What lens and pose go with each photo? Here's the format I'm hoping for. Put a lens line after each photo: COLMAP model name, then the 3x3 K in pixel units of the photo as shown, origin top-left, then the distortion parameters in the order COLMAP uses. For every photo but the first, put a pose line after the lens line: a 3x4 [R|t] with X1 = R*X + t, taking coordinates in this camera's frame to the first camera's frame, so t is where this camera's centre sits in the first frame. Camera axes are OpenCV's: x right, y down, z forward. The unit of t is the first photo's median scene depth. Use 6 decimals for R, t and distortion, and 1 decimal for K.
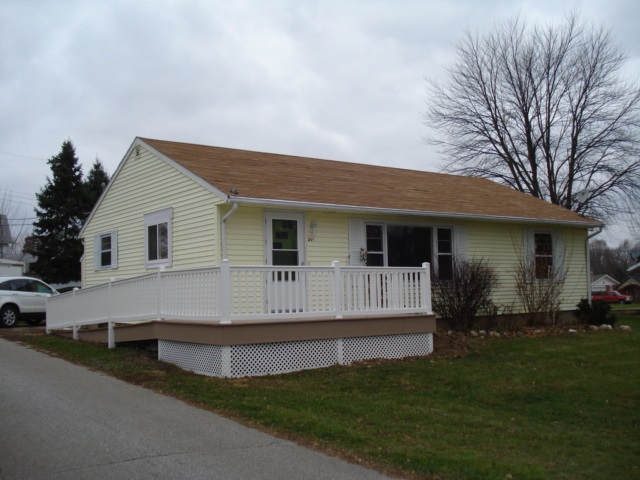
lens RADIAL K [[711.2, 0, 319.9], [0, 711.2, 236.5], [0, 0, 1]] dist [-0.016931, 0.000000]
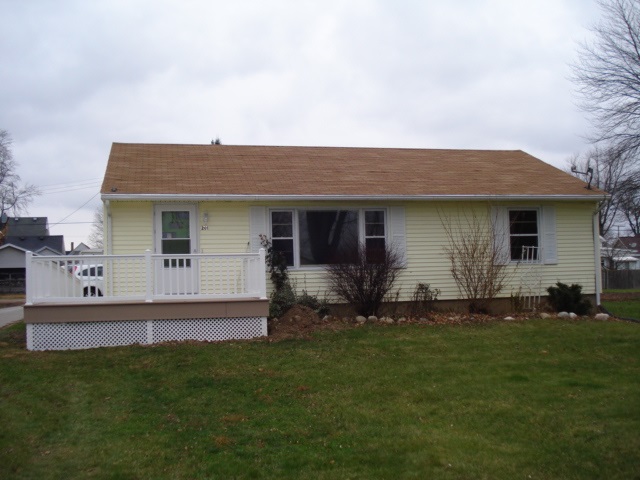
lens RADIAL K [[711.2, 0, 319.8], [0, 711.2, 243.8], [0, 0, 1]] dist [-0.016931, 0.000000]
pose [[0.908075, -0.026808, -0.417949, 0.590742], [0.038931, 0.999031, 0.020505, 0.012324], [0.416995, -0.034892, 0.908239, 0.104695]]
